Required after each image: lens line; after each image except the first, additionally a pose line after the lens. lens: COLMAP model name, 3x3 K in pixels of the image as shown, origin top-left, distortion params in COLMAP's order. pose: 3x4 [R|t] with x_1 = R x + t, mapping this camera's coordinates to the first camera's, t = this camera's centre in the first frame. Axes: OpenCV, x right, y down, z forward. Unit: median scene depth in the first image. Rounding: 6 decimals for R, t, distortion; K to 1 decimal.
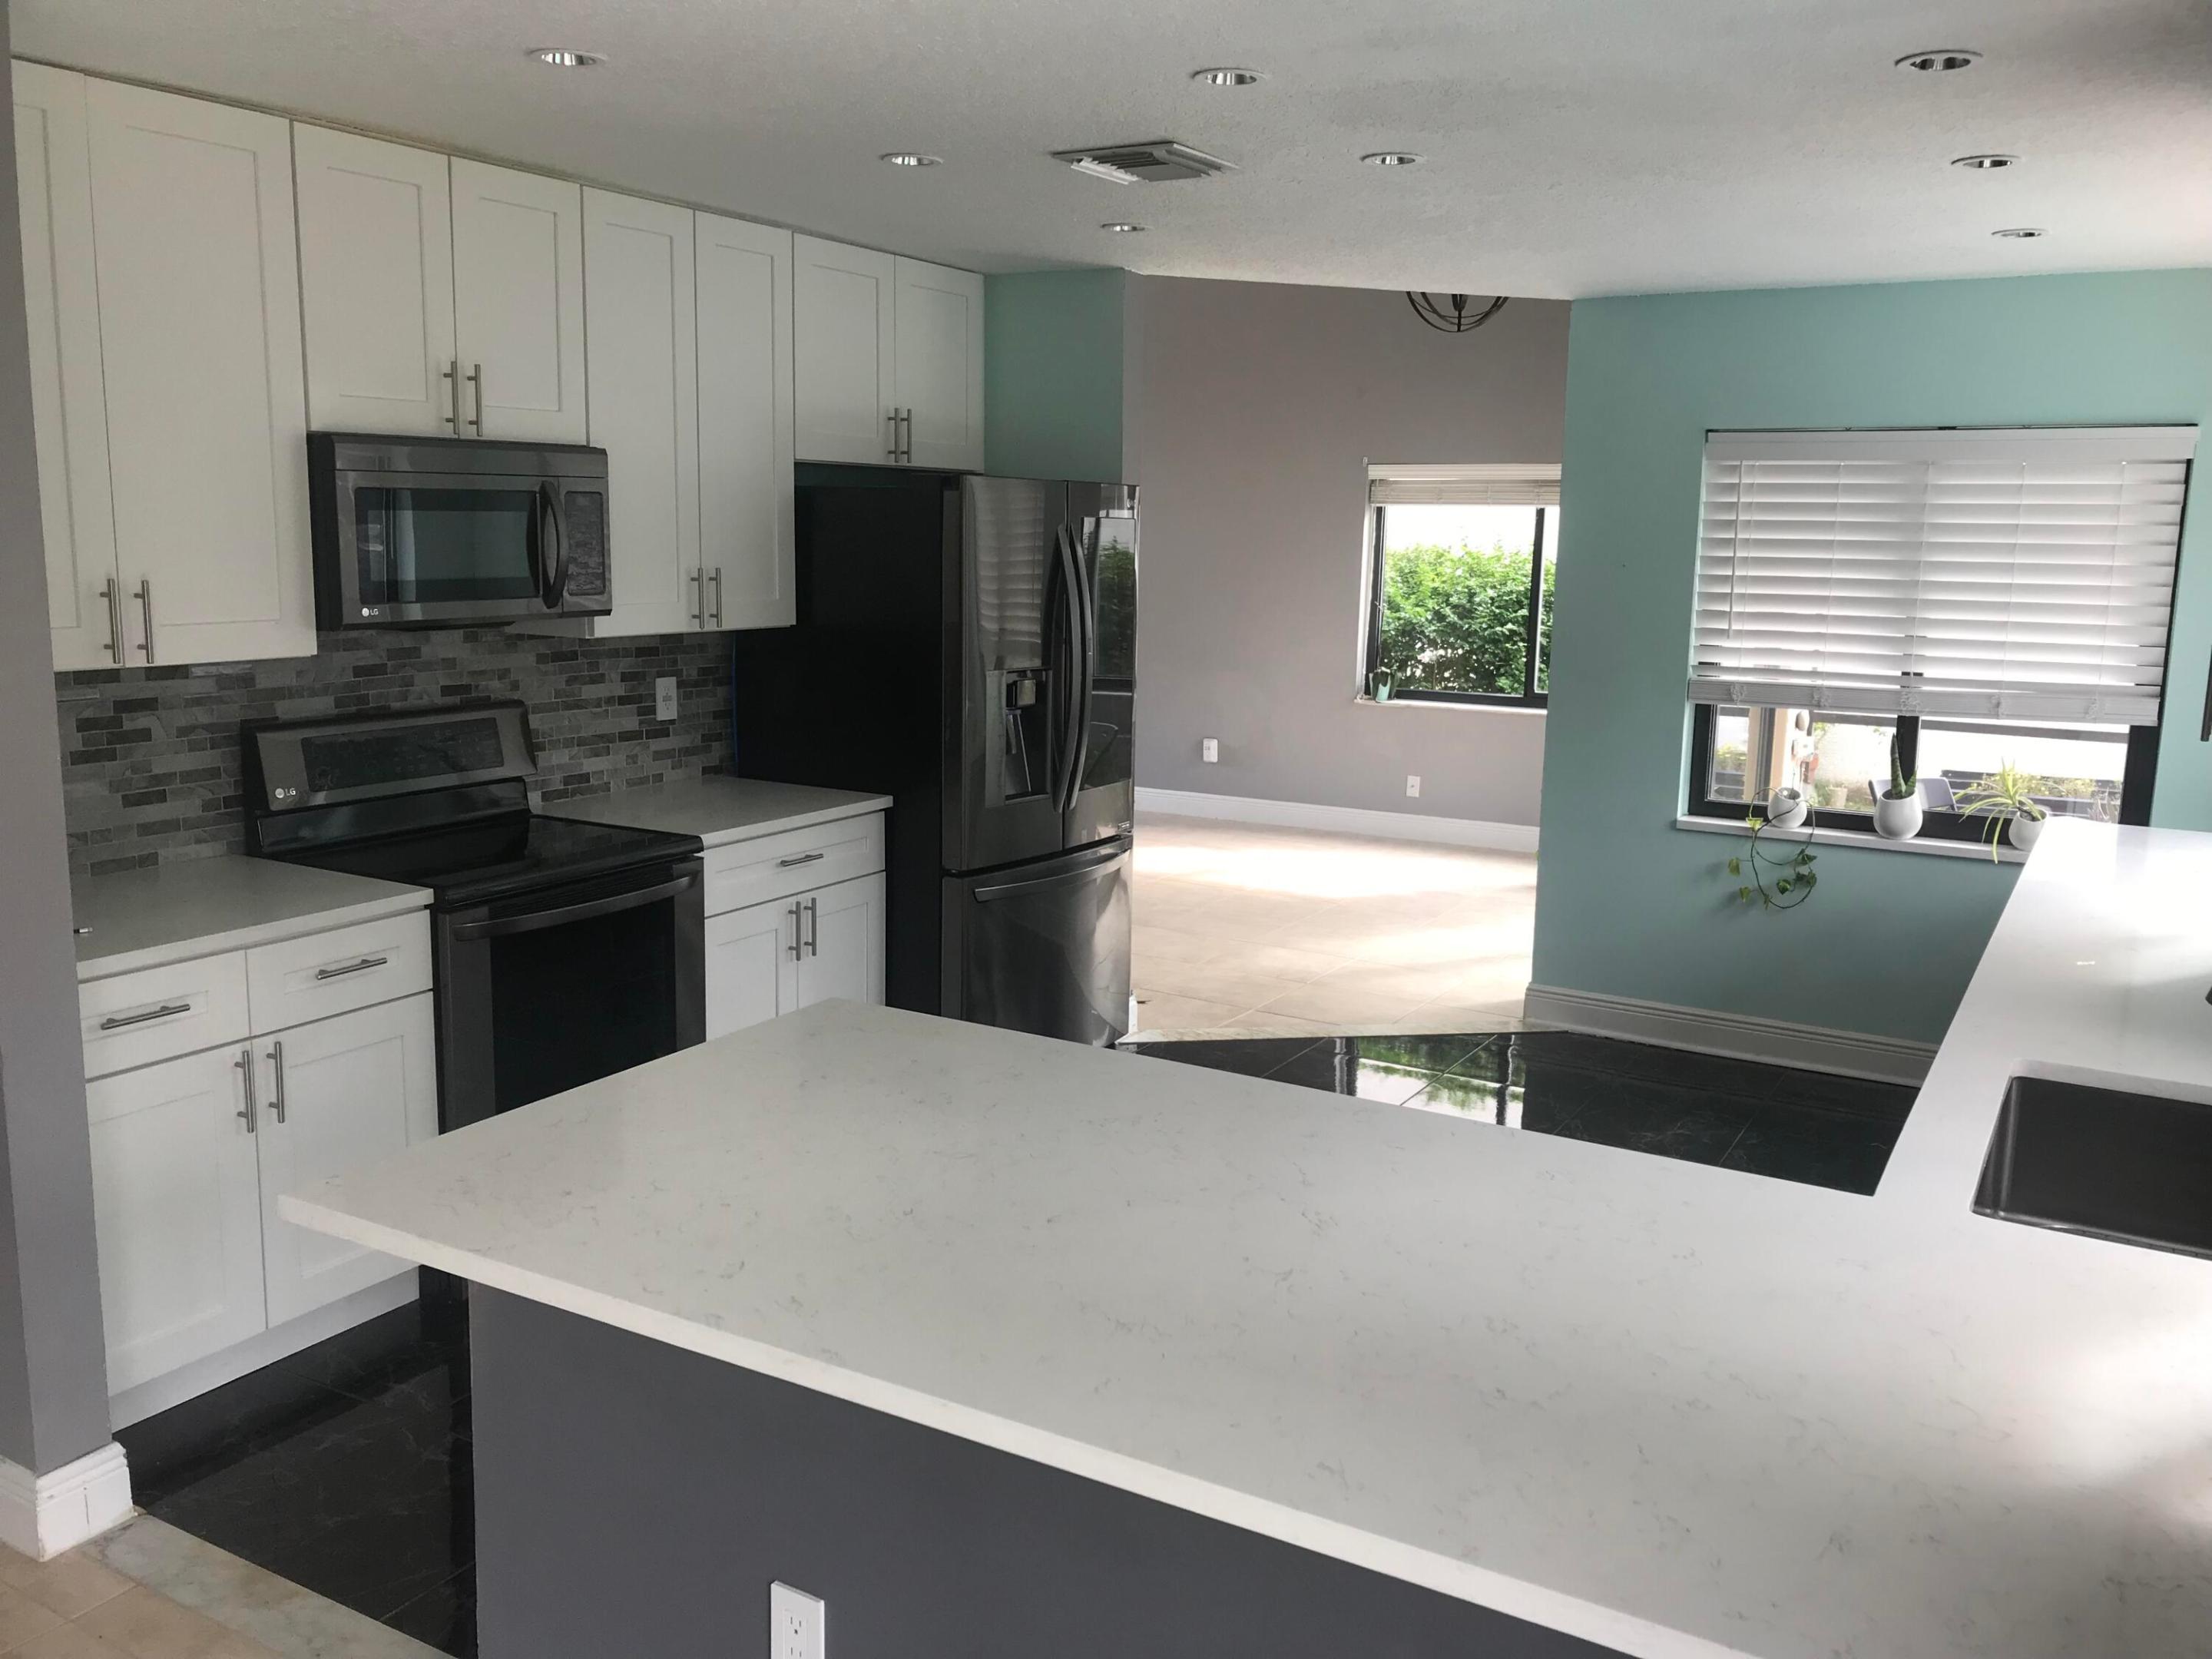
lens RADIAL K [[1815.1, 0, 1092.3], [0, 1815.1, 813.5], [0, 0, 1]] dist [0.030034, -0.030026]
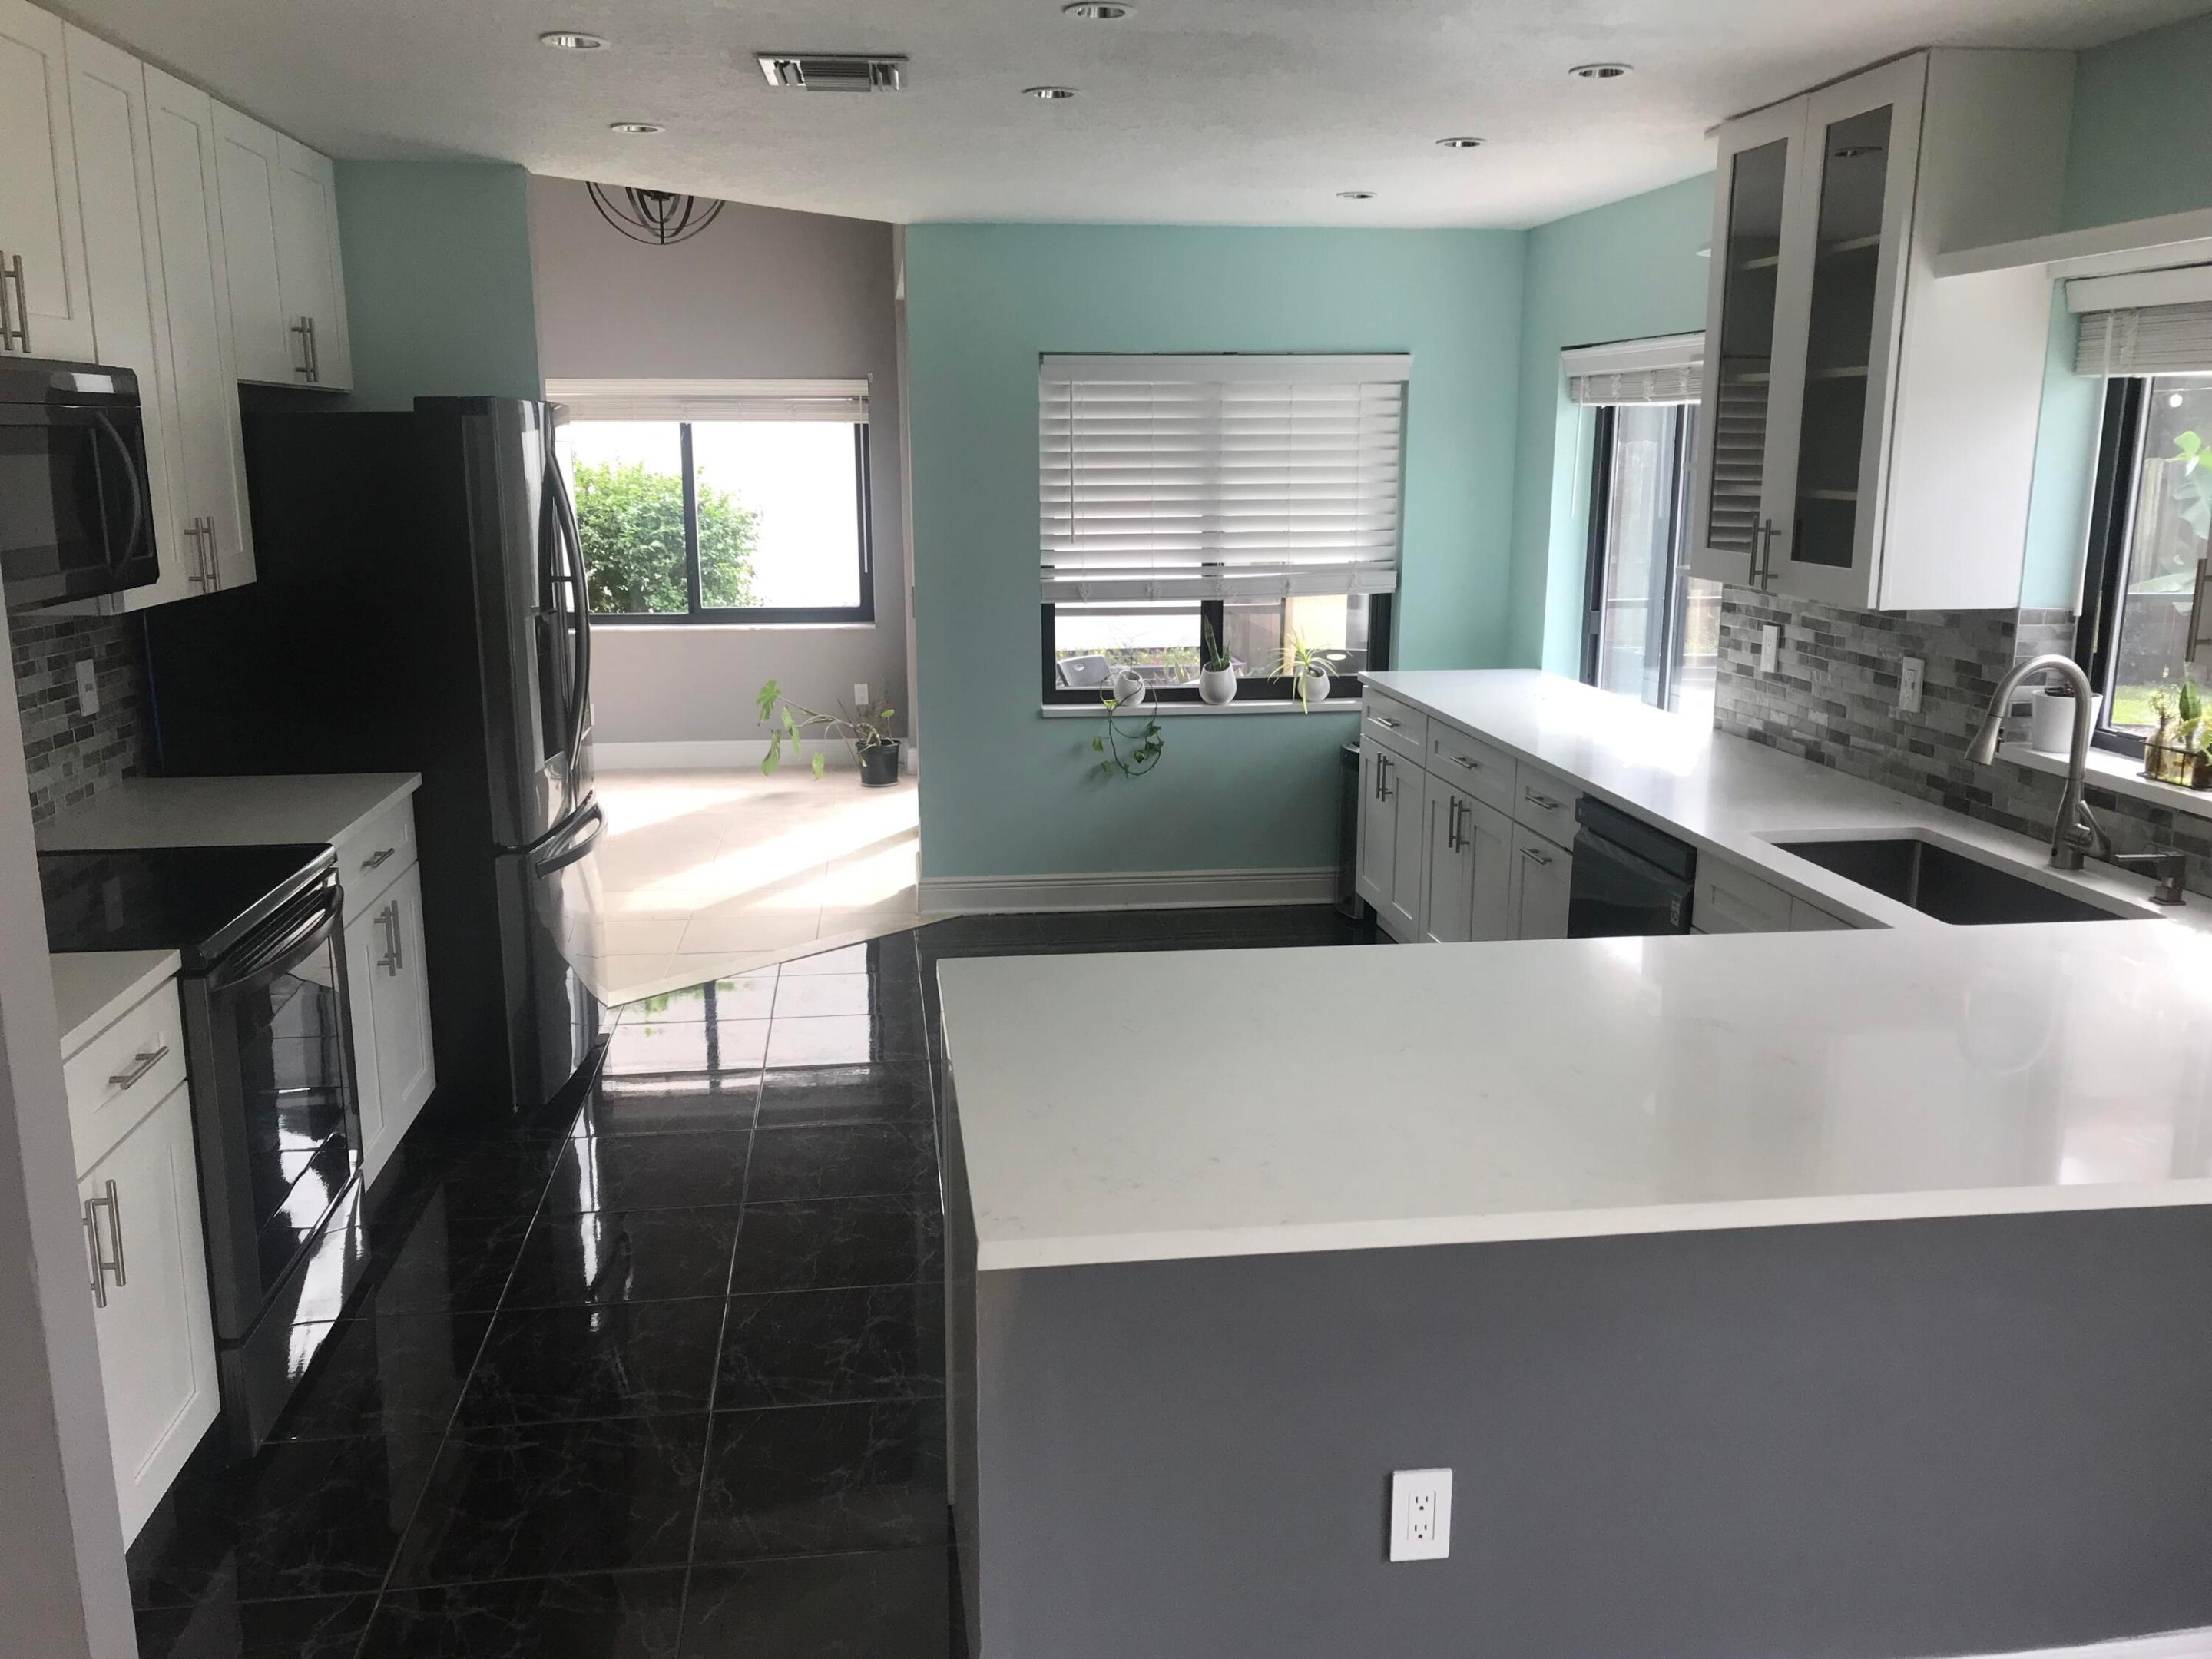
lens RADIAL K [[1815.1, 0, 1091.9], [0, 1815.1, 833.7], [0, 0, 1]] dist [0.030034, -0.030026]
pose [[0.794693, -0.147511, 0.588815, -0.335375], [0.112698, 0.989013, 0.095666, -0.025233], [-0.596458, -0.009667, 0.802586, 0.098618]]
